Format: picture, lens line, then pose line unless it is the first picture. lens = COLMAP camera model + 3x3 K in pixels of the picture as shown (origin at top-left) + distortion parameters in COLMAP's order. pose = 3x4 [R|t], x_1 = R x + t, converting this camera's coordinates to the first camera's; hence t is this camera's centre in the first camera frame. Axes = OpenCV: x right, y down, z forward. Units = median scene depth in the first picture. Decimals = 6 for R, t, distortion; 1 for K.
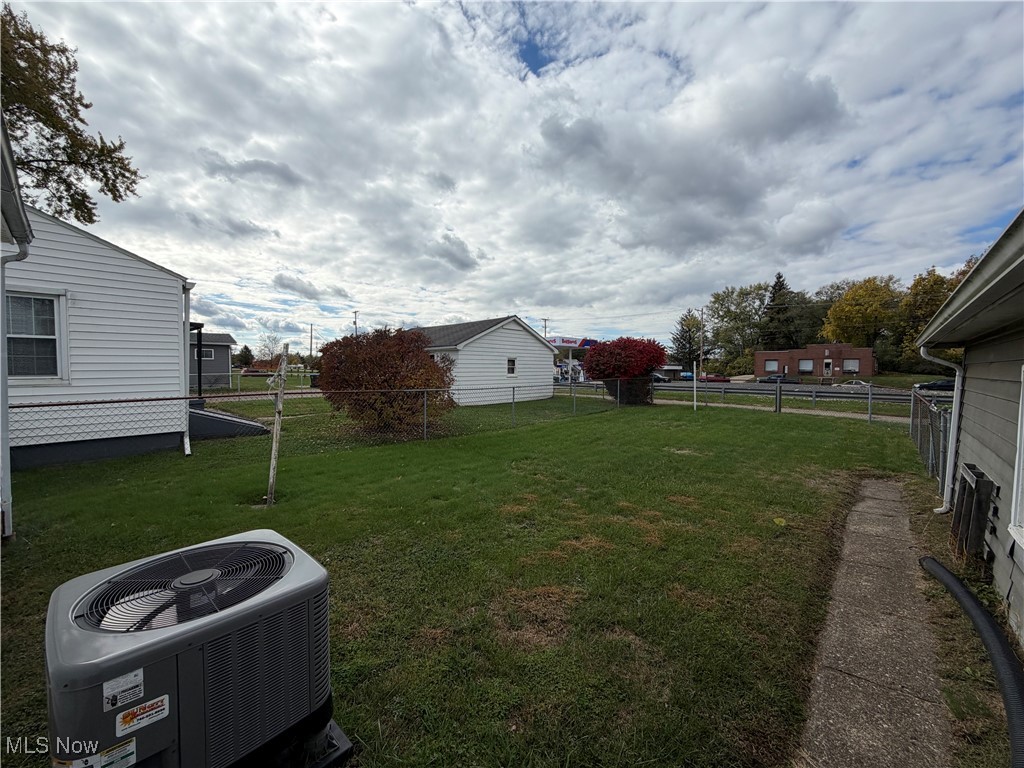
lens RADIAL K [[406.7, 0, 512.0], [0, 406.7, 384.0], [0, 0, 1]] dist [0.002326, 0.000421]
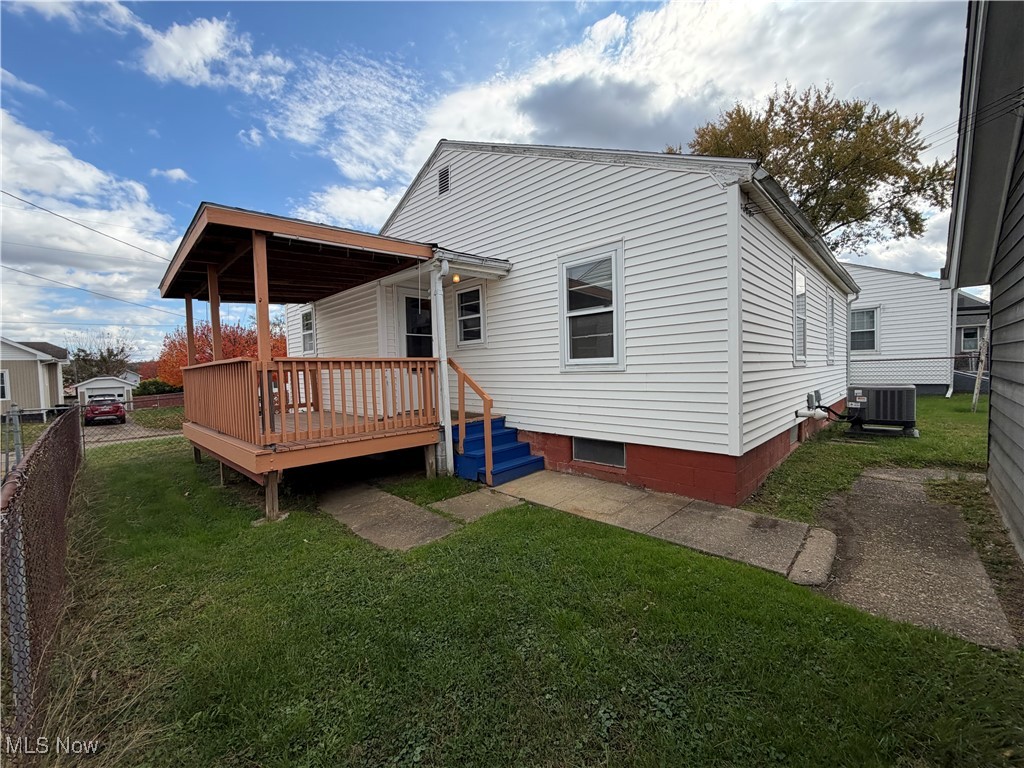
lens RADIAL K [[407.1, 0, 512.0], [0, 407.1, 384.0], [0, 0, 1]] dist [0.024807, 0.000191]
pose [[-0.021708, 0.039213, -0.998995, 0.778015], [-0.011145, 0.999159, 0.039462, 0.074063], [0.999702, 0.011991, -0.021253, -0.585209]]
